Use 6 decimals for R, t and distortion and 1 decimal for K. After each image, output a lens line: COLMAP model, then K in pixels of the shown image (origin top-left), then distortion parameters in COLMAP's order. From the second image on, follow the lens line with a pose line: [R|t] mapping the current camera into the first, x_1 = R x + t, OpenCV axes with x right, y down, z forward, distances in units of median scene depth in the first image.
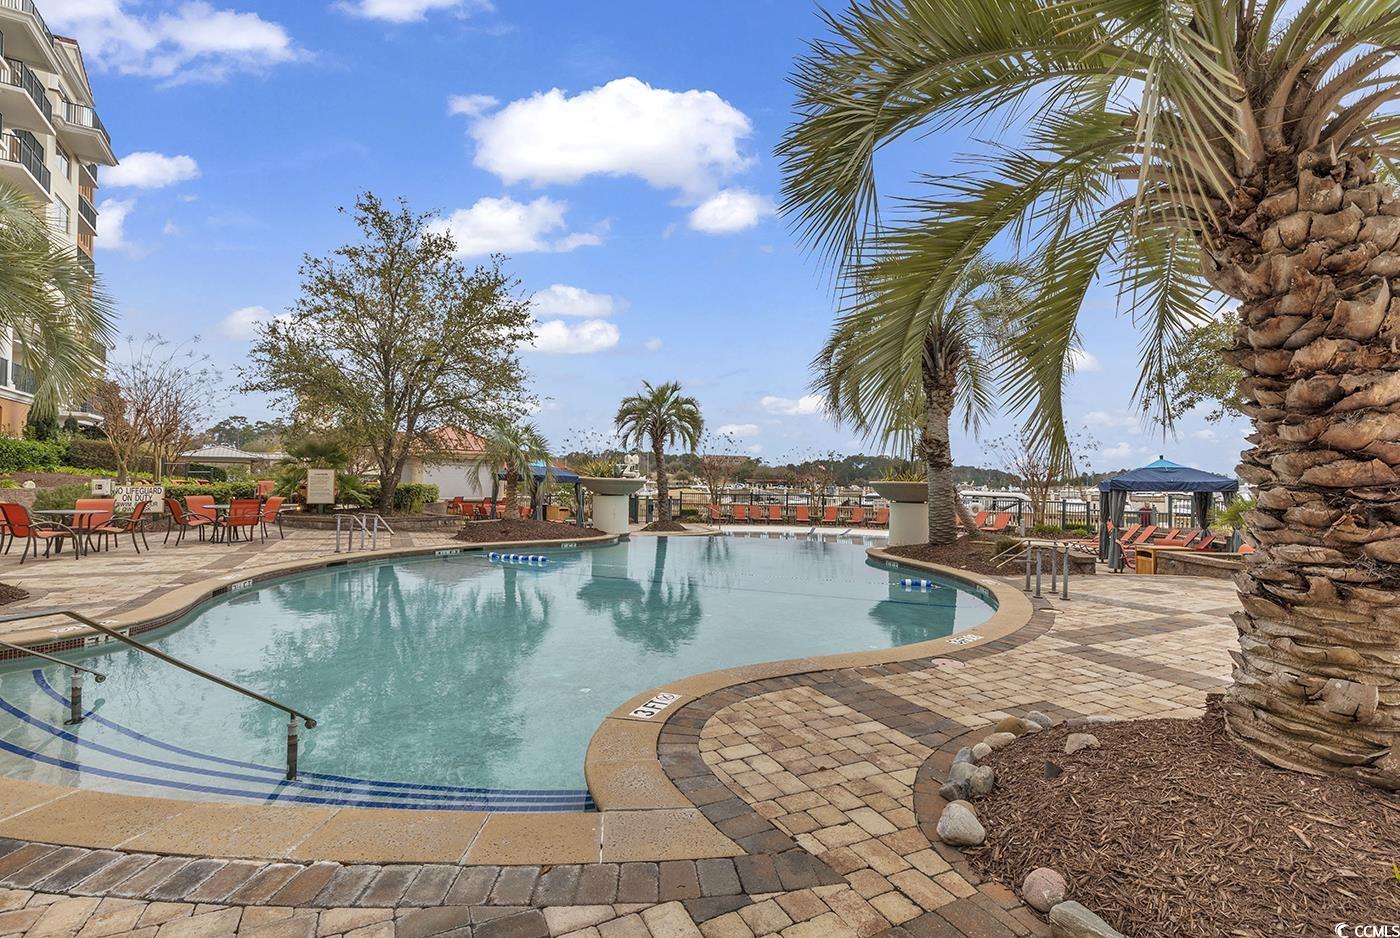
lens RADIAL K [[623.1, 0, 697.6], [0, 623.1, 462.4], [0, 0, 1]] dist [0.001012, 0.000593]
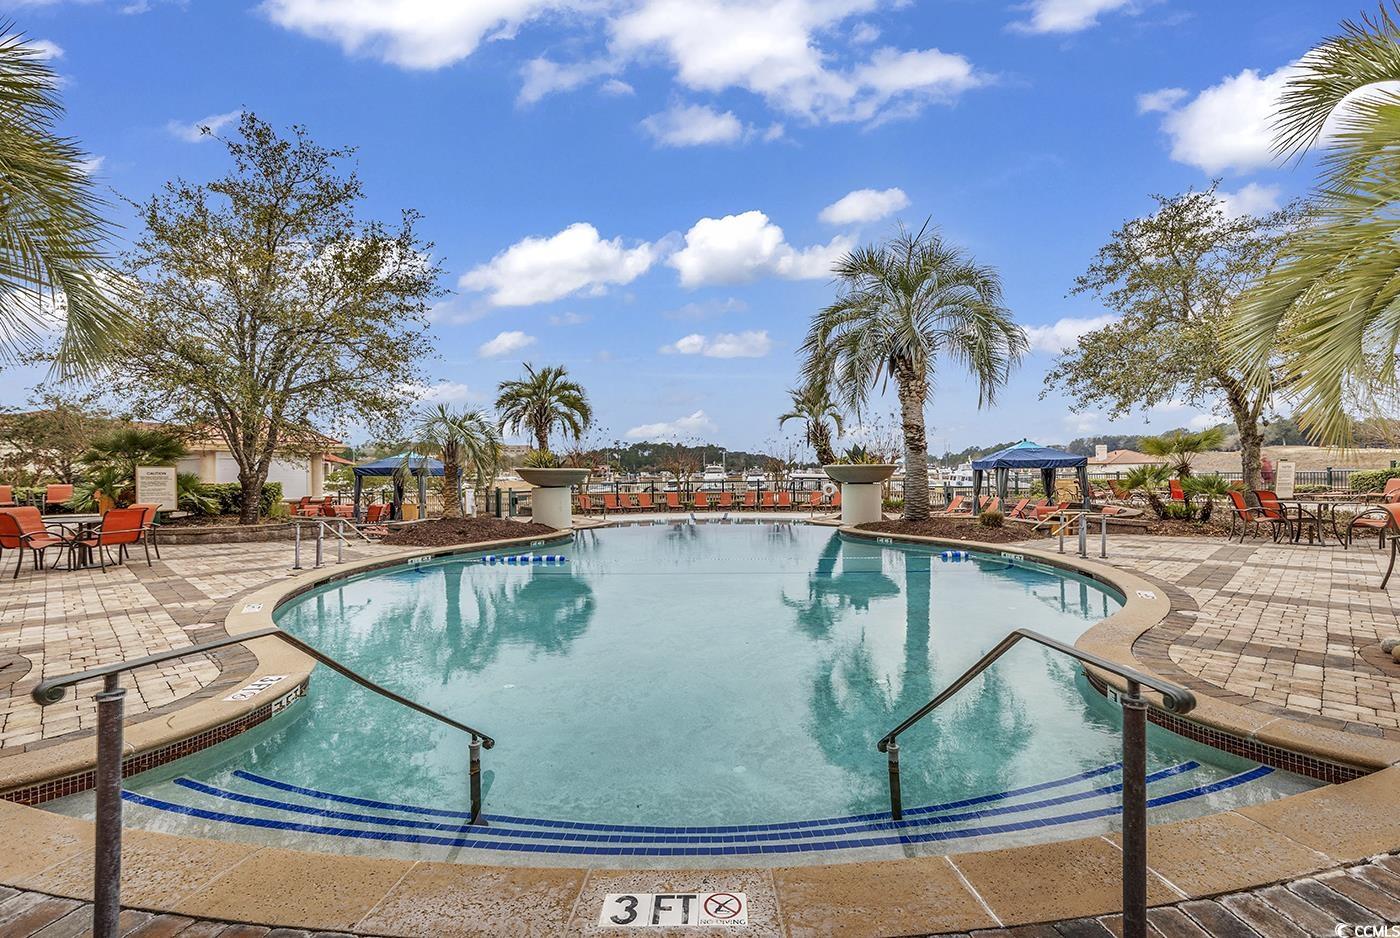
lens RADIAL K [[623.1, 0, 698.9], [0, 623.1, 474.6], [0, 0, 1]] dist [0.001012, 0.000593]
pose [[0.947958, -0.028354, 0.317130, -0.171182], [0.016271, 0.999039, 0.040686, -0.000341], [-0.317979, -0.033409, 0.947509, 0.040114]]
